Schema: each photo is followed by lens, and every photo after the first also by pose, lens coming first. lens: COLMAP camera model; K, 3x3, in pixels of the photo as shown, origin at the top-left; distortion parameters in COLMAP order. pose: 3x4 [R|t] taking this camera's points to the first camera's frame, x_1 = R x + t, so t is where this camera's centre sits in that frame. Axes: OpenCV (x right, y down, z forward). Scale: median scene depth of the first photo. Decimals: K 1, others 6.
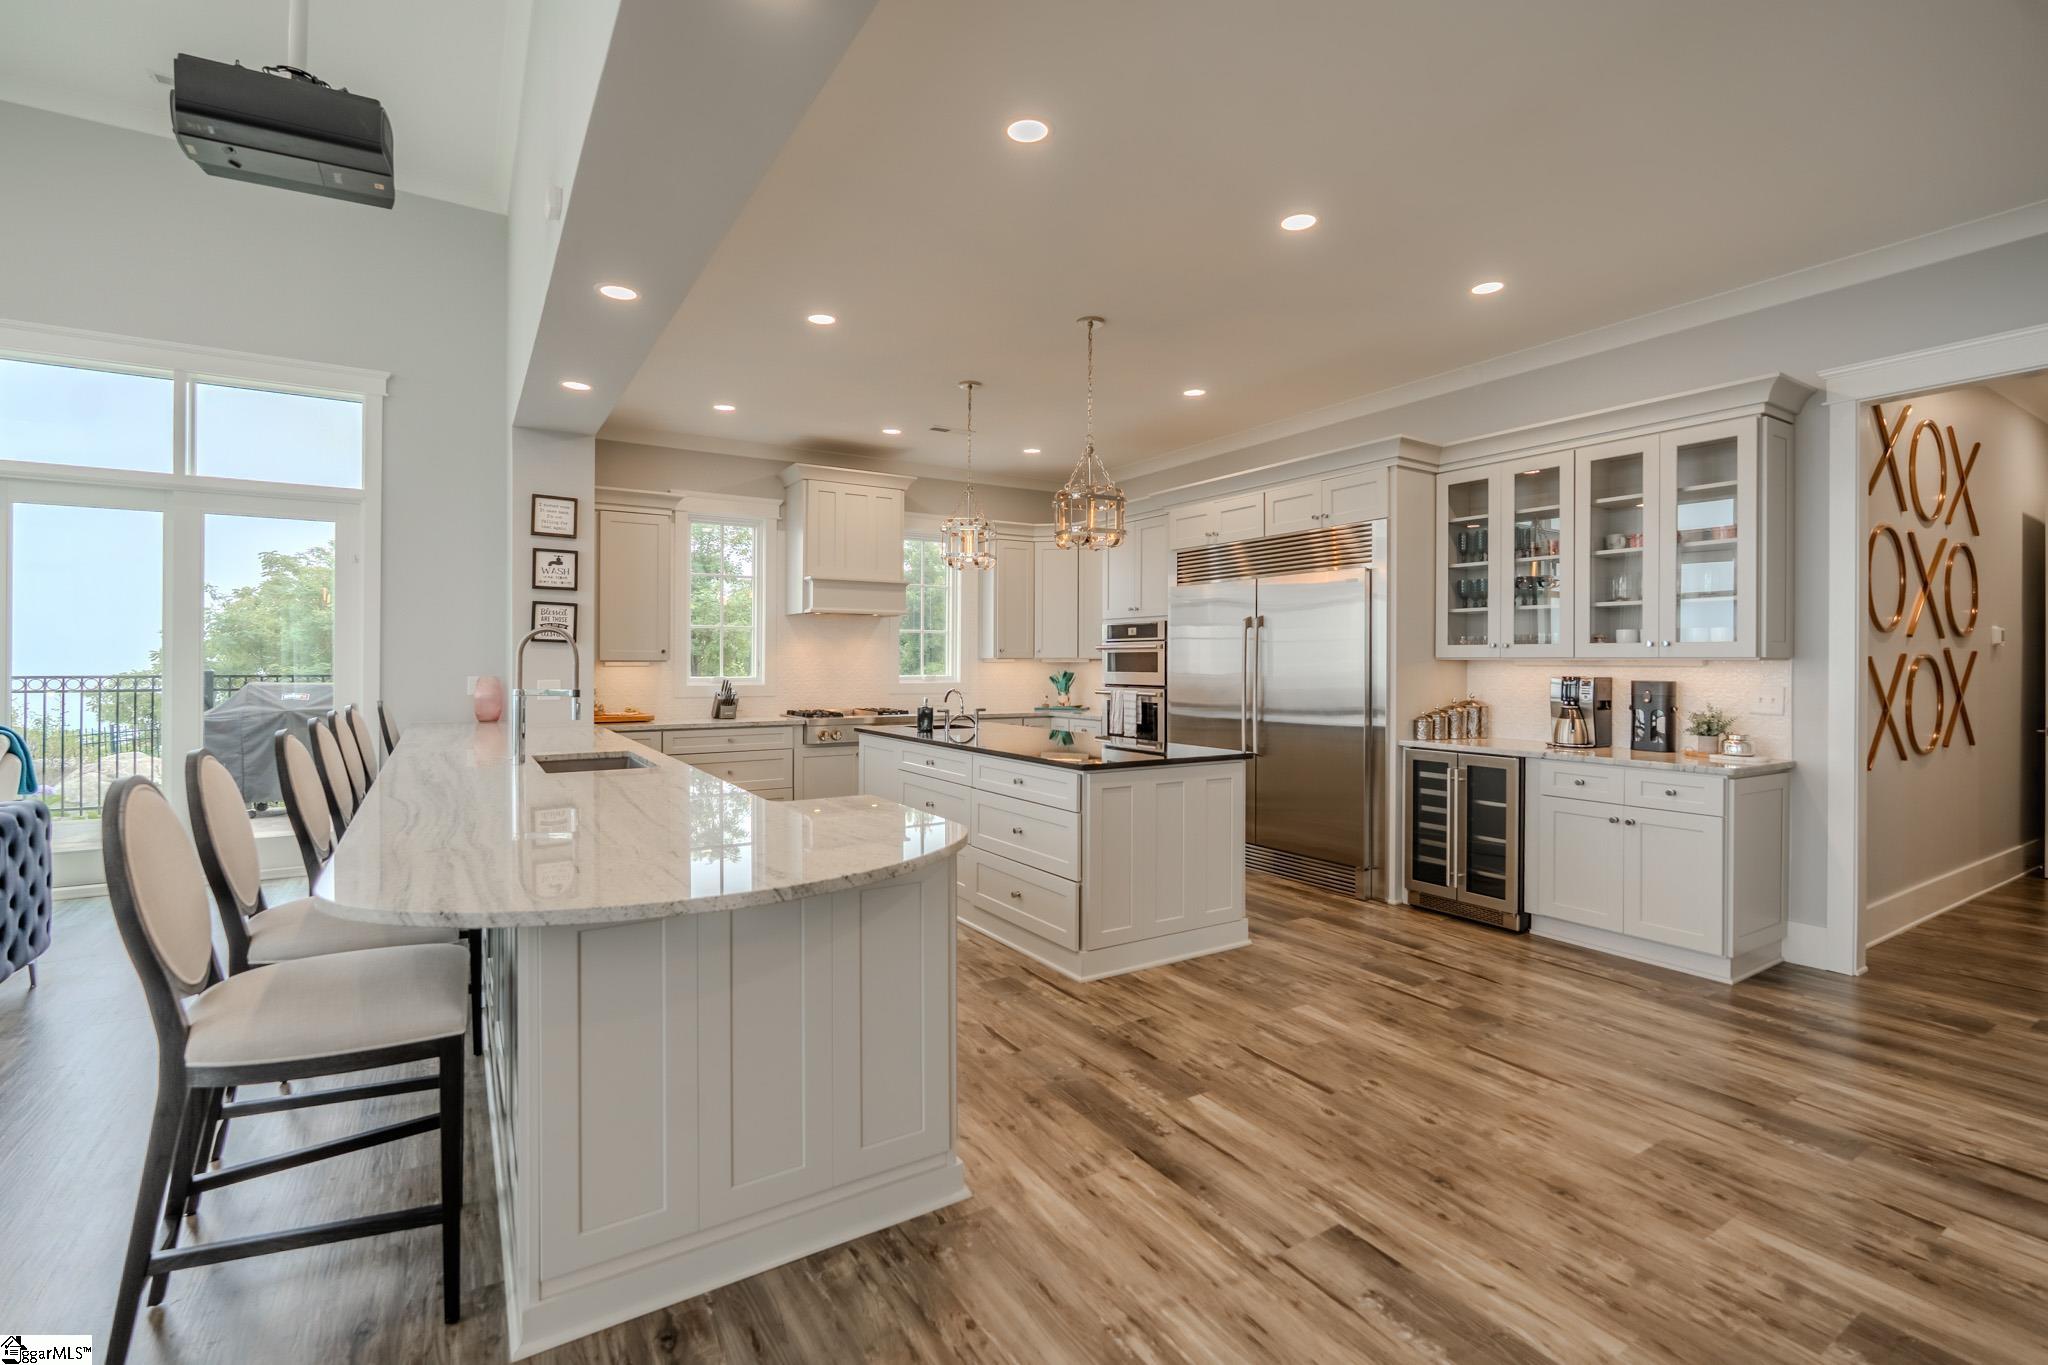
lens RADIAL K [[948.3, 0, 1096.6], [0, 948.3, 670.8], [0, 0, 1]] dist [-0.000813, -0.000082]
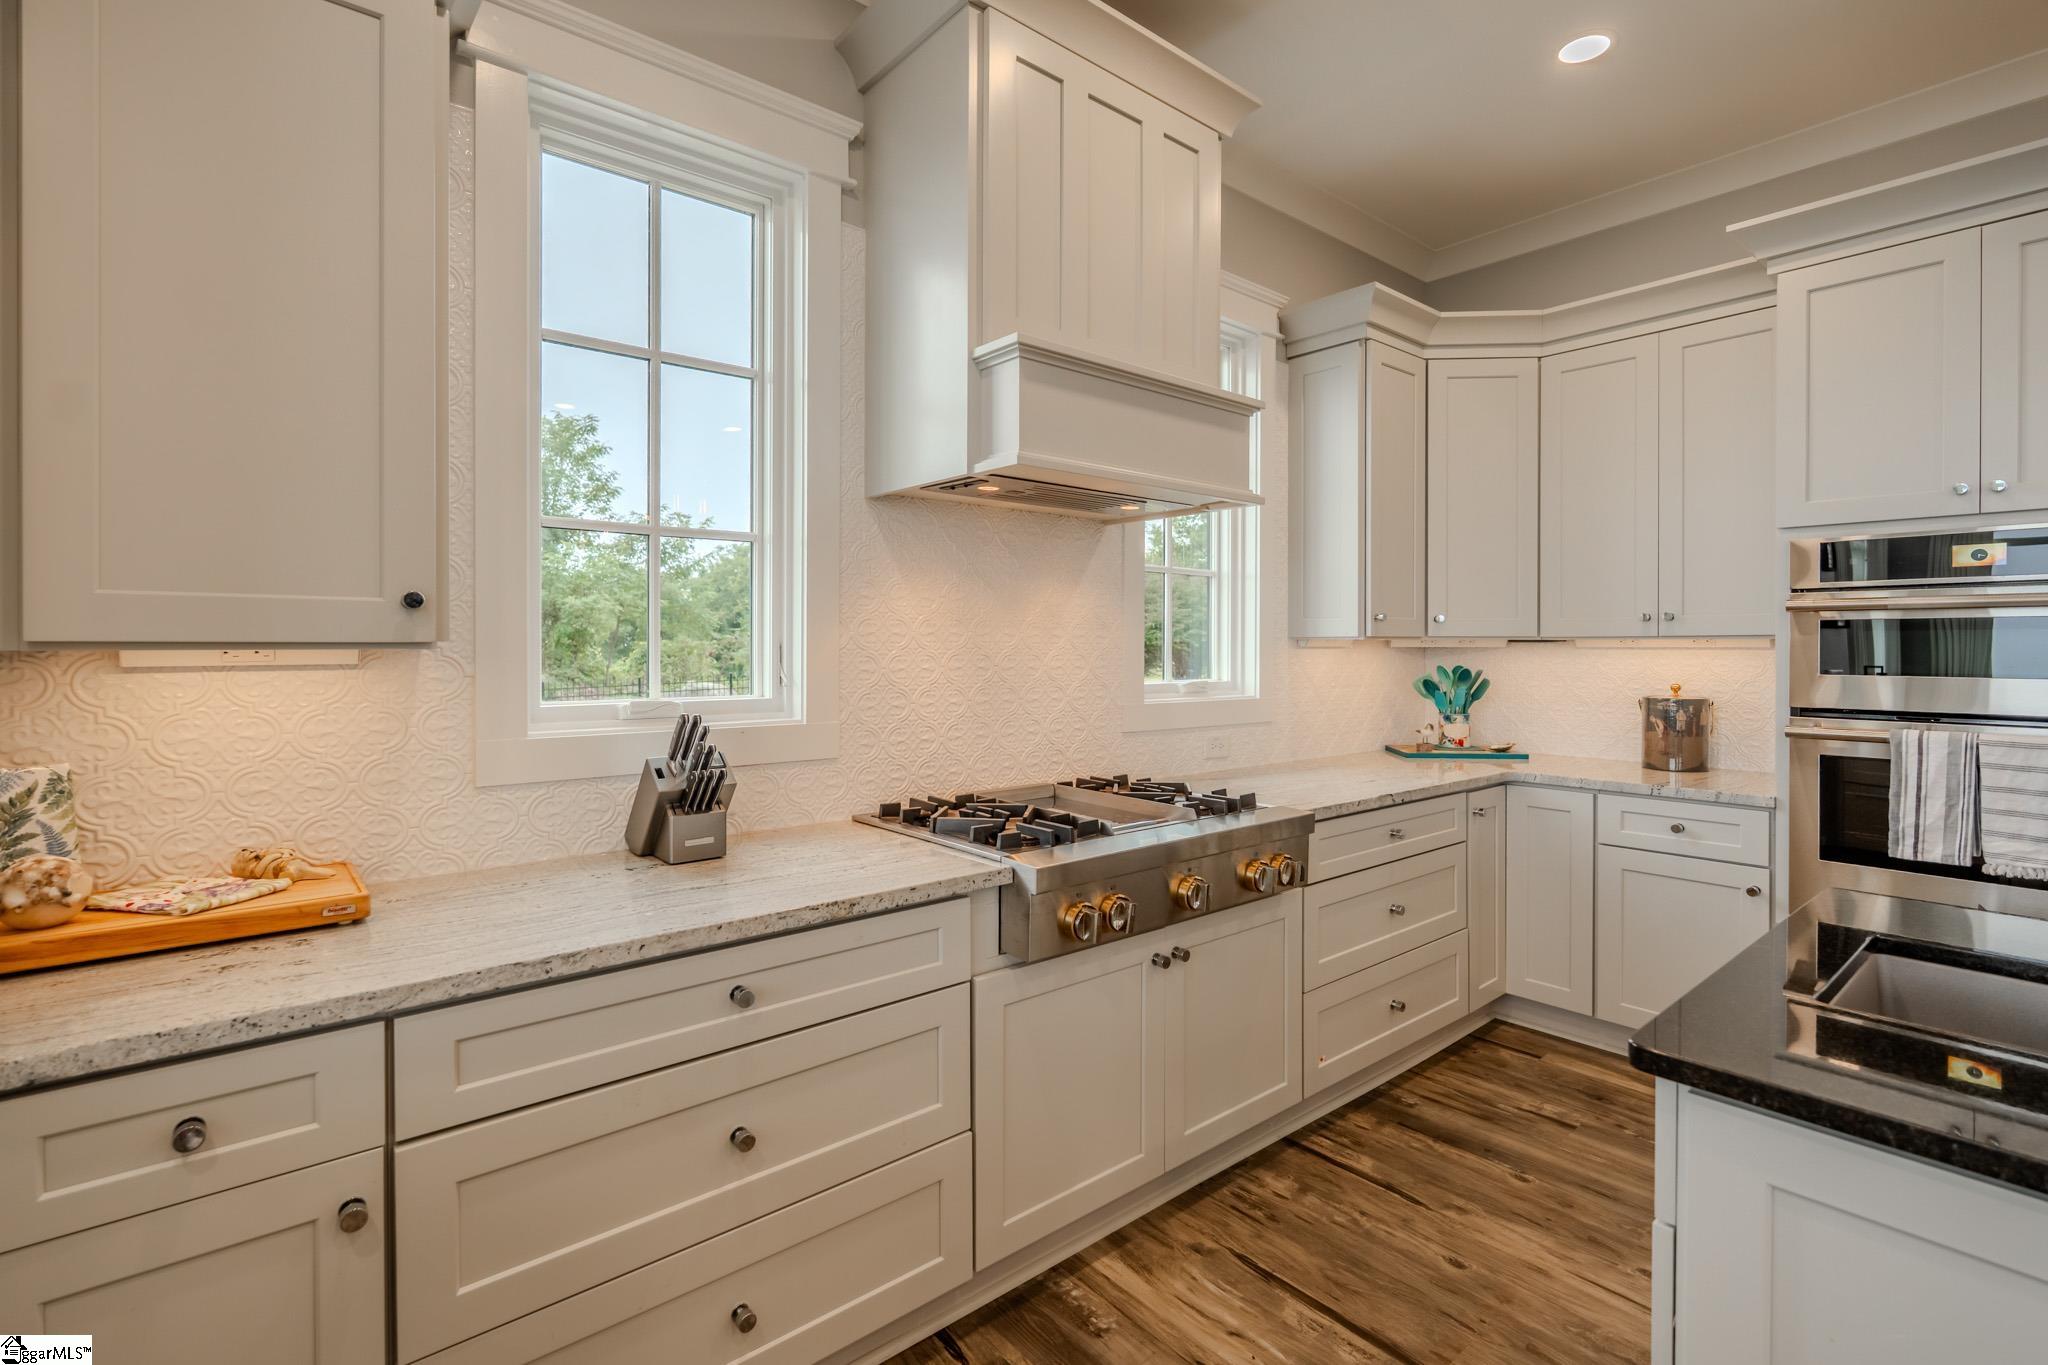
lens RADIAL K [[907.8, 0, 1030.3], [0, 907.8, 644.7], [0, 0, 1]] dist [-0.000487, -0.000117]
pose [[0.995142, 0.001220, 0.098437, -0.406225], [-0.000596, 0.999980, -0.006367, -0.010900], [-0.098443, 0.006277, 0.995123, 0.933458]]
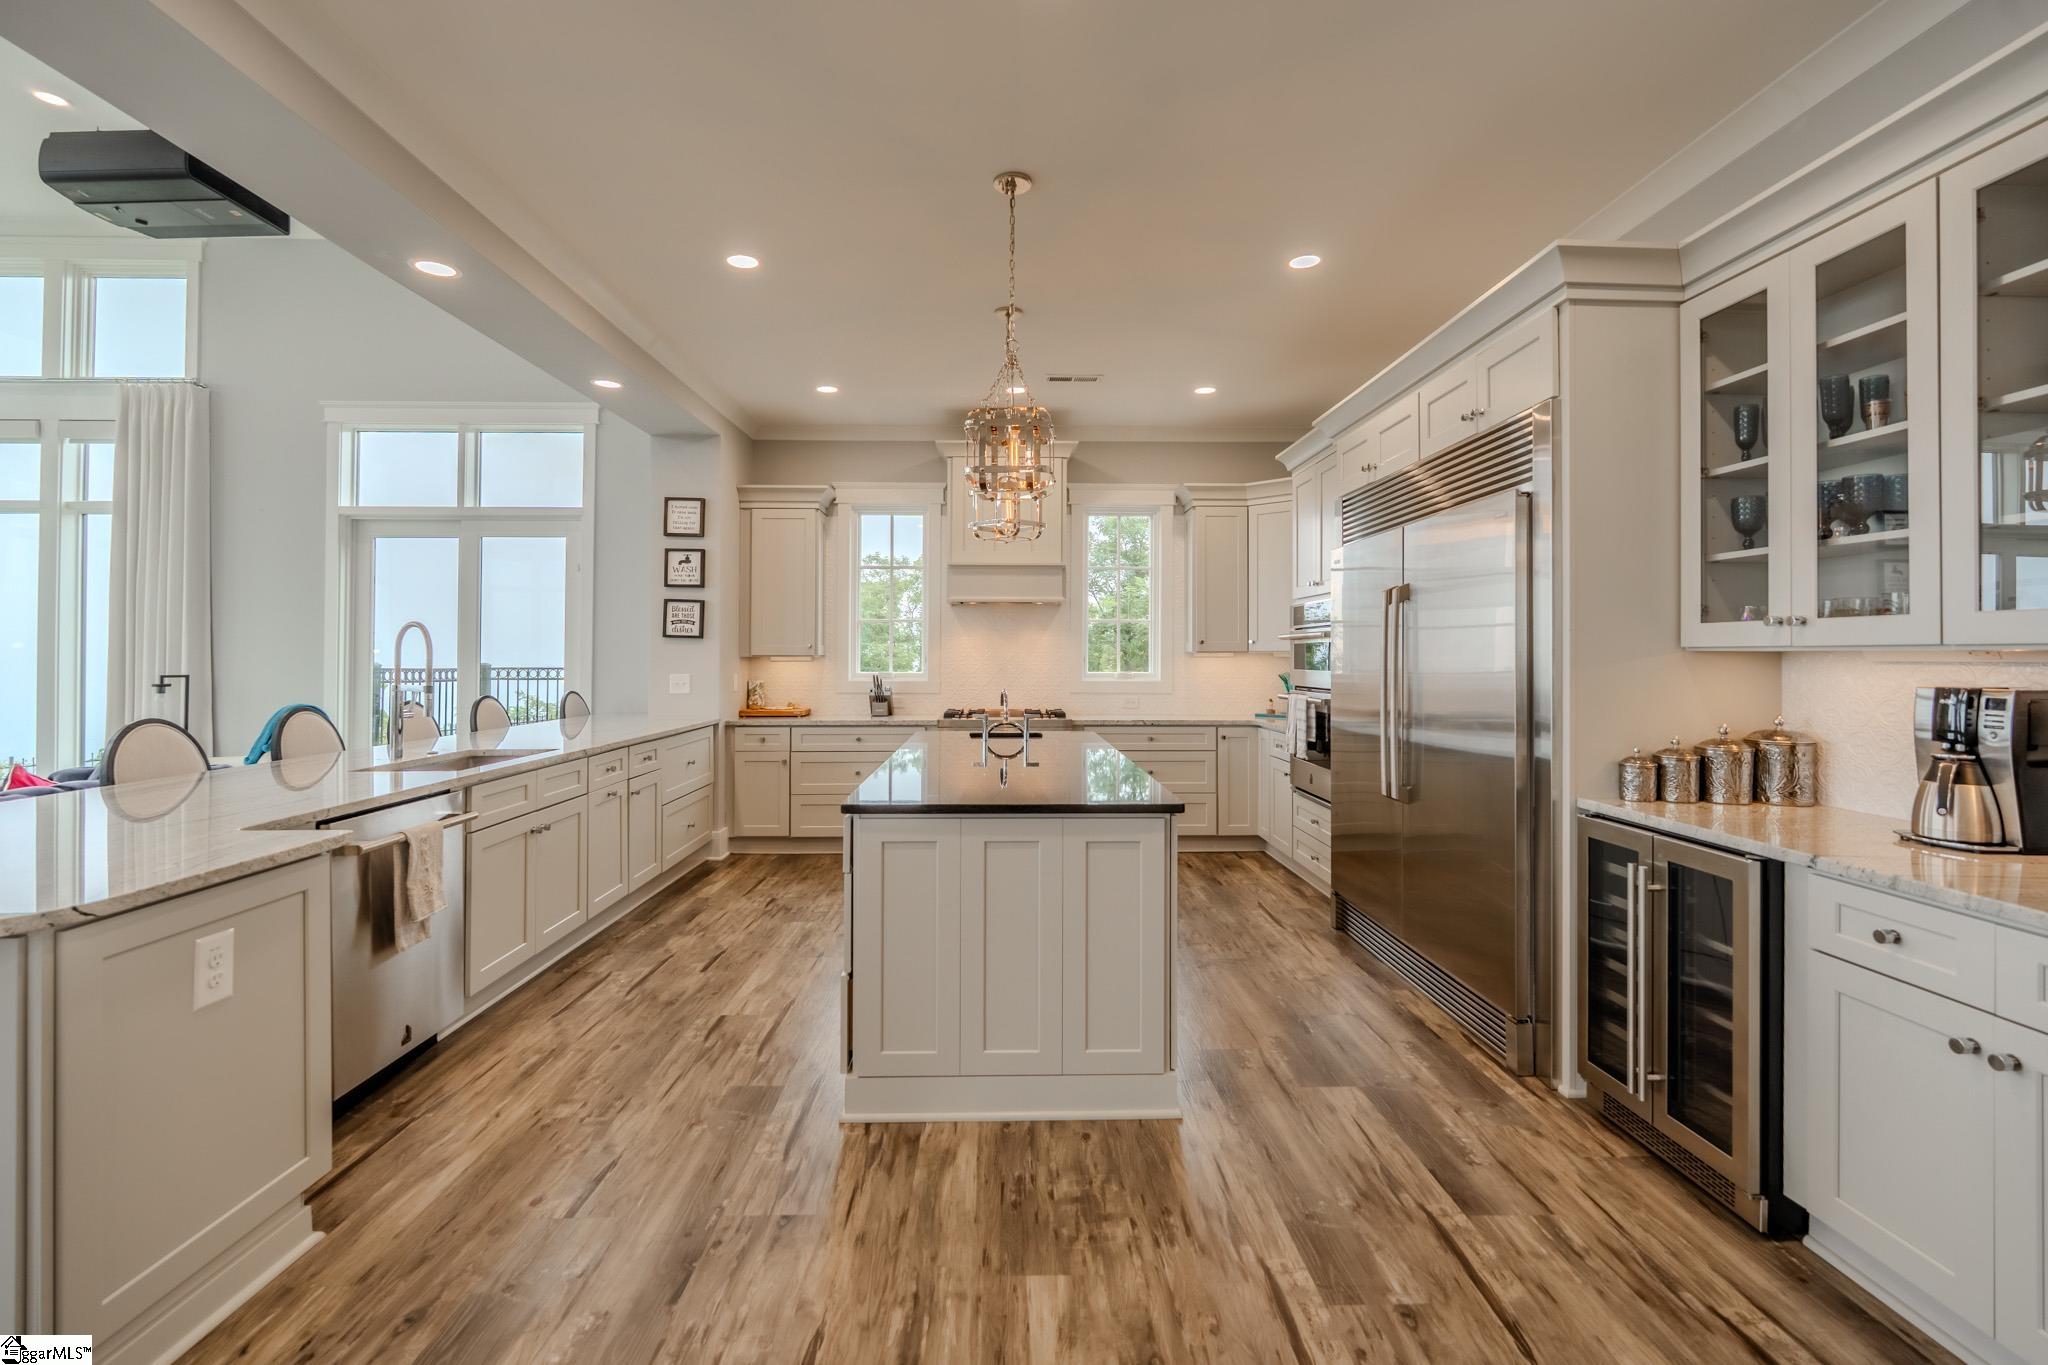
lens RADIAL K [[949.8, 0, 1079.3], [0, 949.8, 653.0], [0, 0, 1]] dist [-0.002088, -0.000667]
pose [[0.838223, -0.003173, -0.545318, 0.383177], [-0.003491, 0.999931, -0.011184, -0.003611], [0.545316, 0.011278, 0.838154, 0.387273]]
